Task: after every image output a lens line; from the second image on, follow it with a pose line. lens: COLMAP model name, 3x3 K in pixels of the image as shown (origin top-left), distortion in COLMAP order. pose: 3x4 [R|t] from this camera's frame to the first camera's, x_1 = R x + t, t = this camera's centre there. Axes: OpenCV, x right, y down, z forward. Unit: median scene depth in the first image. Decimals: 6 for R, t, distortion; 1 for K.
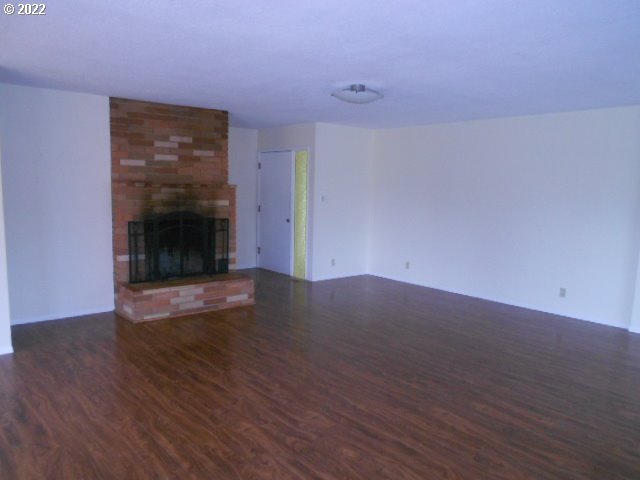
lens RADIAL K [[499.7, 0, 321.9], [0, 499.7, 243.1], [0, 0, 1]] dist [-0.011441, 0.001204]
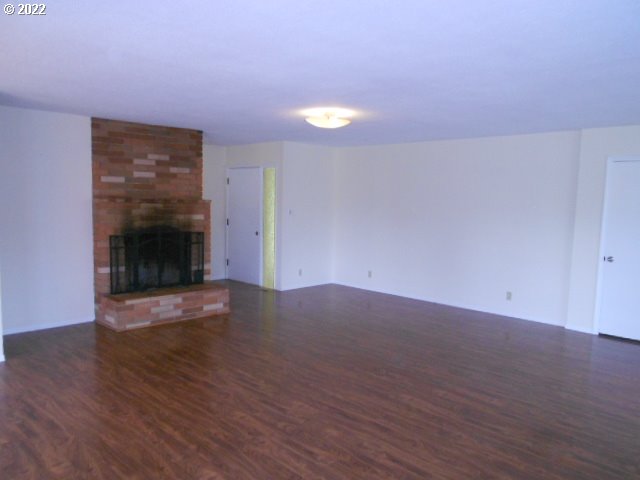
lens RADIAL K [[499.7, 0, 321.9], [0, 499.7, 243.1], [0, 0, 1]] dist [-0.011441, 0.001204]
pose [[0.996076, -0.007906, 0.088147, -0.041088], [0.010057, 0.999662, -0.023979, 0.003368], [-0.087927, 0.024771, 0.995819, -0.099179]]
